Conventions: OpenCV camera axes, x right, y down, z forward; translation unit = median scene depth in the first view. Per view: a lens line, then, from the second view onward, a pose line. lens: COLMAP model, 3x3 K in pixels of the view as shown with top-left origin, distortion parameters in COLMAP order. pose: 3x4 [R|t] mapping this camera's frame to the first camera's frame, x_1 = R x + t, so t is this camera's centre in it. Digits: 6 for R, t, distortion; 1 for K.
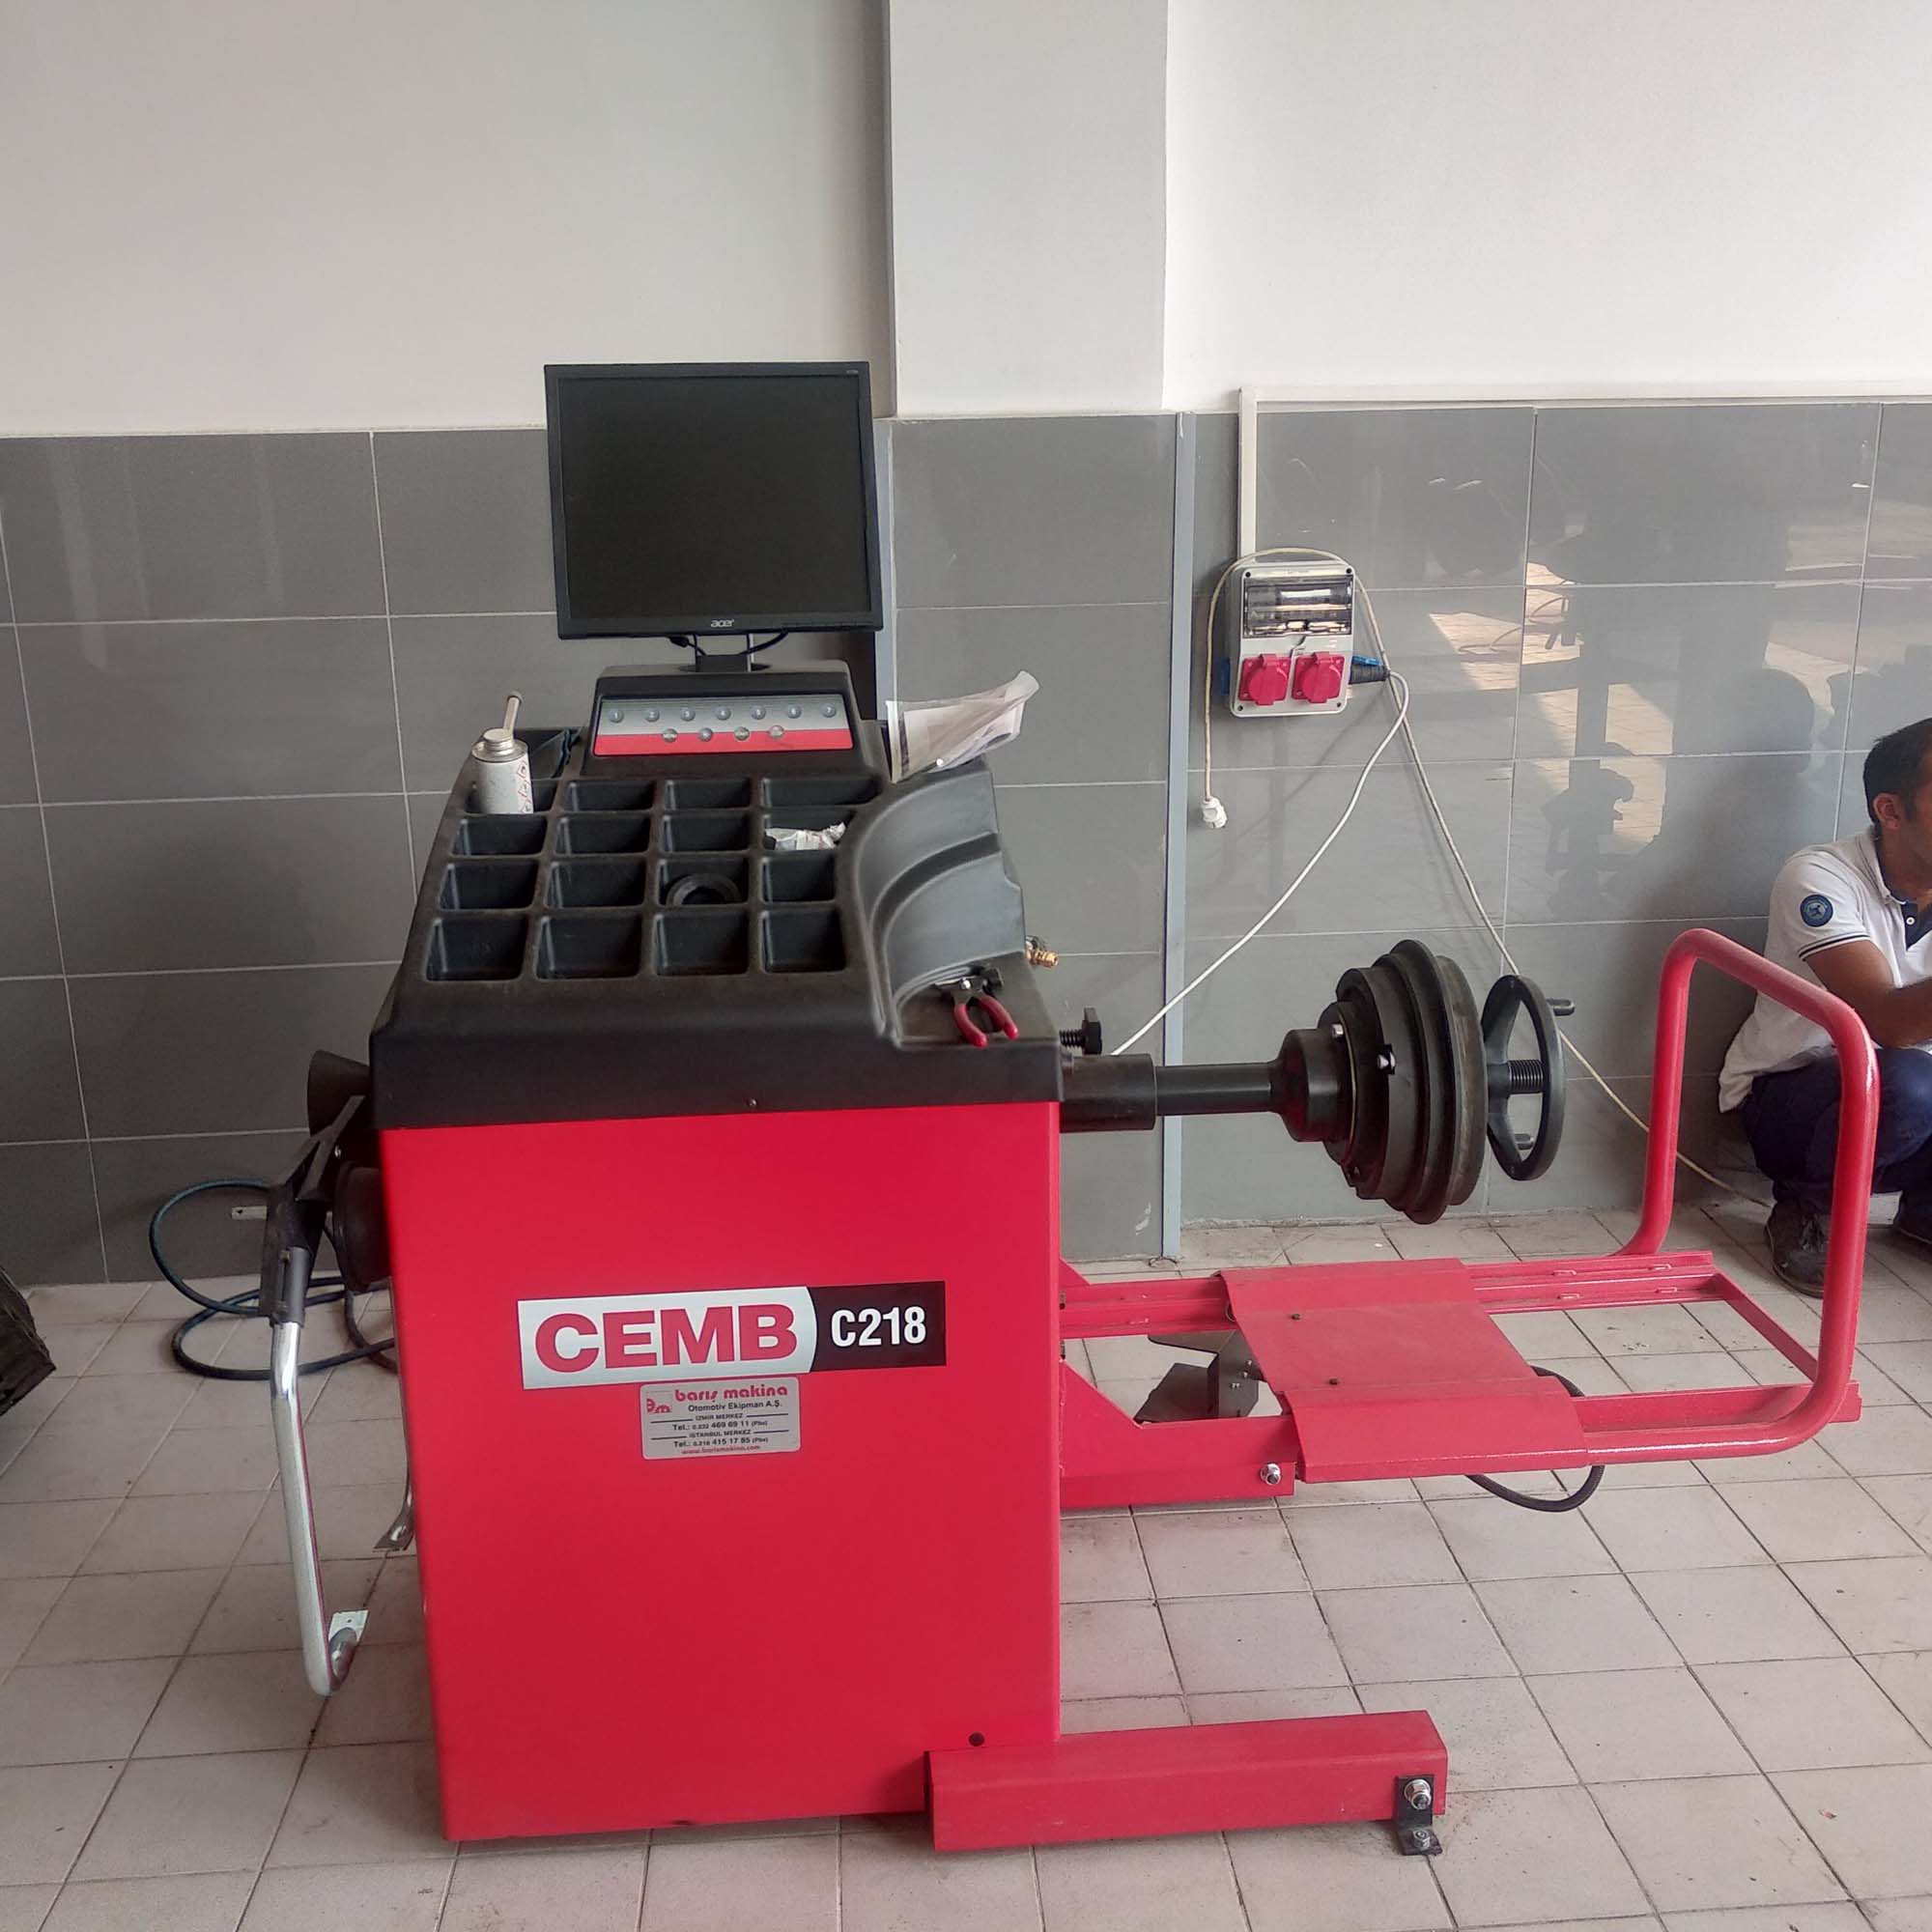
lens RADIAL K [[2055.1, 0, 972.7], [0, 2055.1, 972.1], [0, 0, 1]] dist [0.057145, 0.000000]
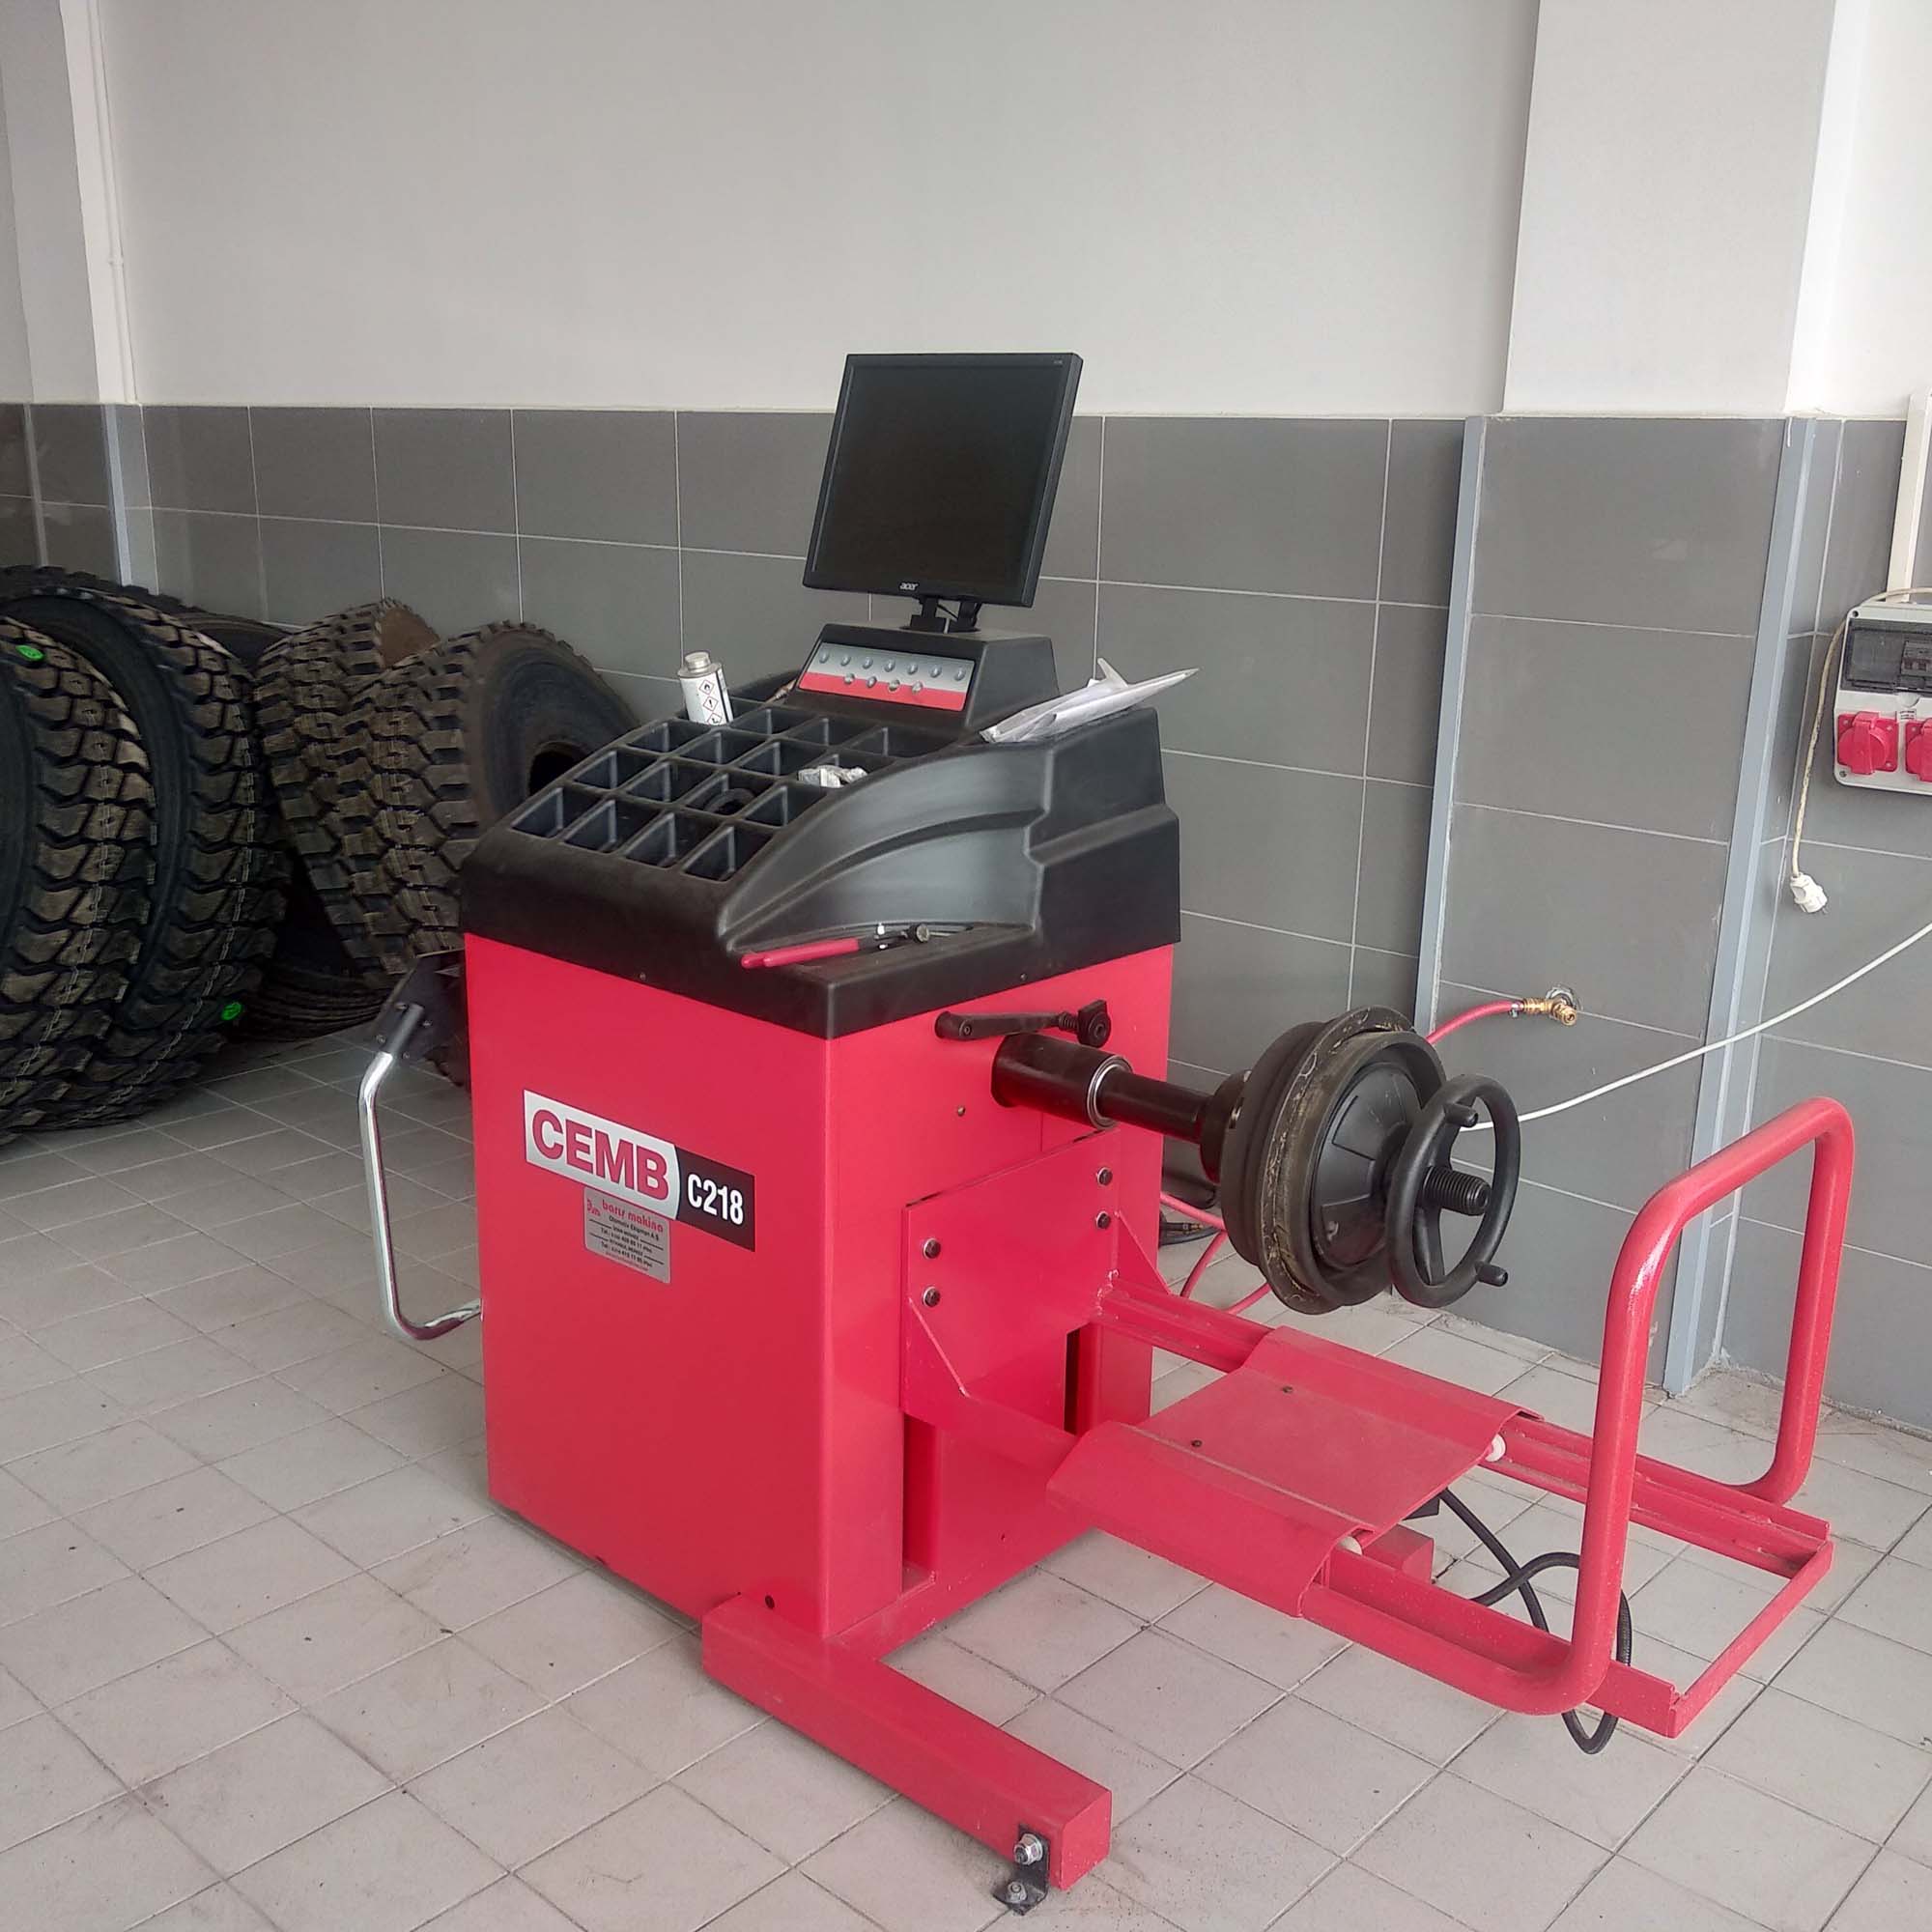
lens RADIAL K [[2055.1, 0, 971.4], [0, 2055.1, 963.1], [0, 0, 1]] dist [0.057145, 0.000000]
pose [[0.685586, 0.214835, -0.695570, 0.816320], [-0.216204, 0.972442, 0.087249, -0.084993], [0.695145, 0.090568, 0.713141, 0.272800]]
